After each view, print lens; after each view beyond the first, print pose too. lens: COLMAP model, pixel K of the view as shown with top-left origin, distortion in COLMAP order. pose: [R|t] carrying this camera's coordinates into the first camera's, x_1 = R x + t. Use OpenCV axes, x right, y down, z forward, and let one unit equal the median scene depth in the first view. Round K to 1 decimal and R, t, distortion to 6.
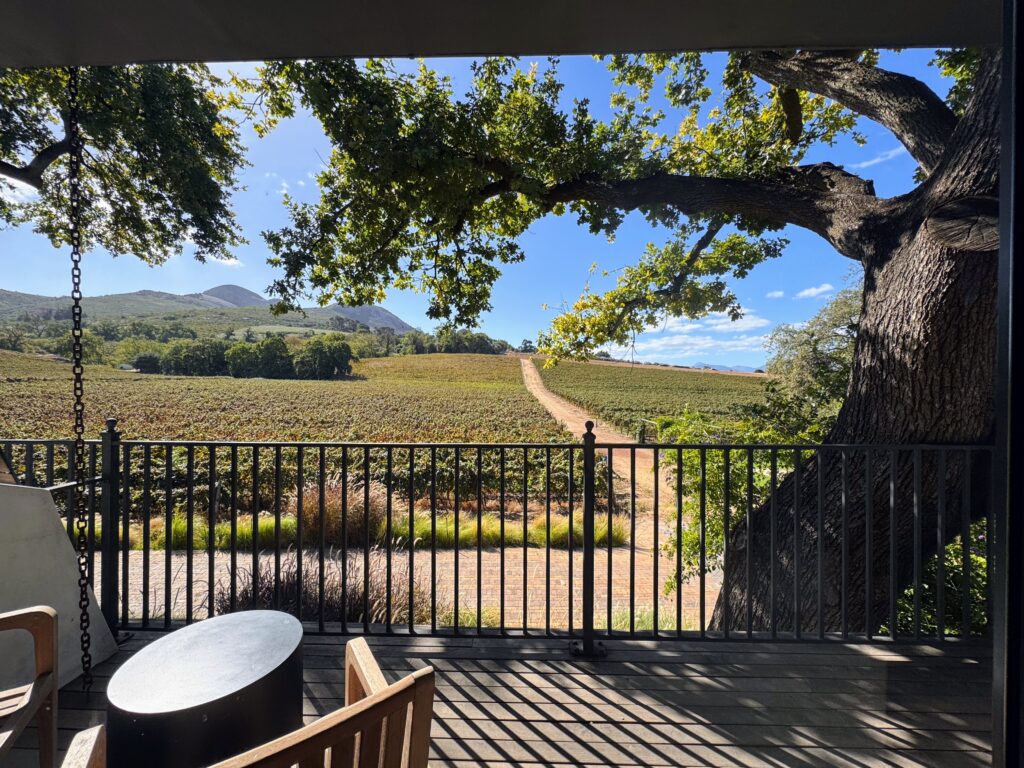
lens RADIAL K [[411.9, 0, 512.0], [0, 411.9, 384.0], [0, 0, 1]] dist [-0.000224, -0.000048]
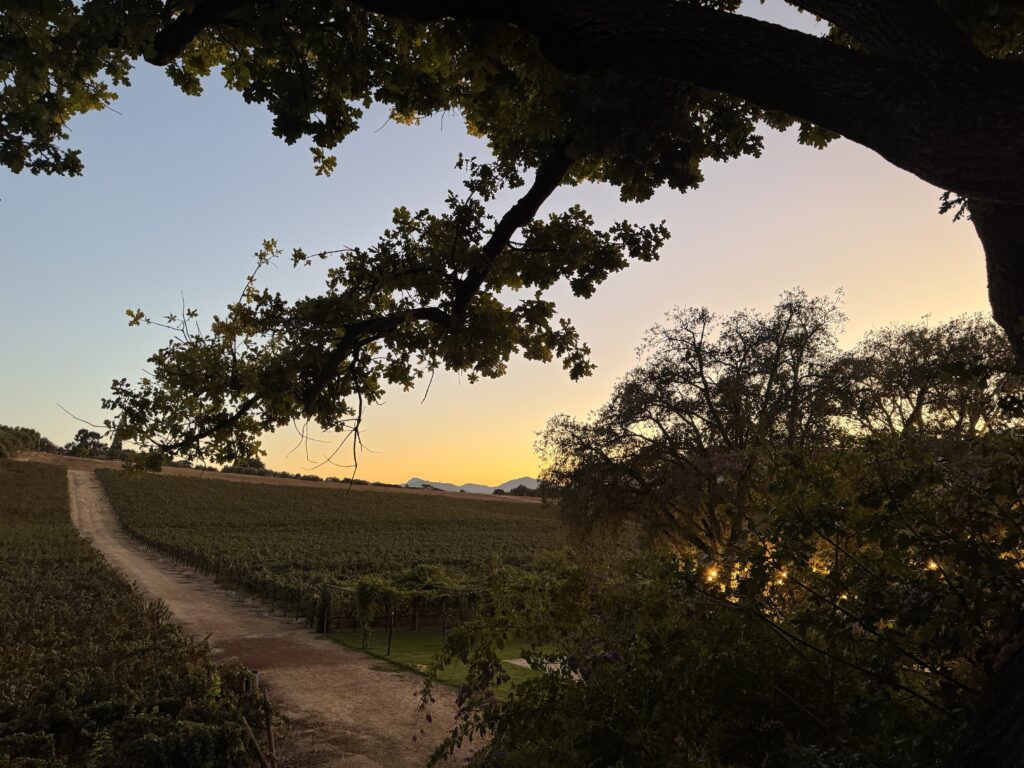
lens RADIAL K [[679.0, 0, 512.0], [0, 679.0, 384.0], [0, 0, 1]] dist [-0.000085, -0.002985]
pose [[0.830799, 0.080392, 0.550737, 0.032214], [0.027126, 0.982489, -0.184336, -0.002853], [-0.555912, 0.168086, 0.814070, 0.330849]]
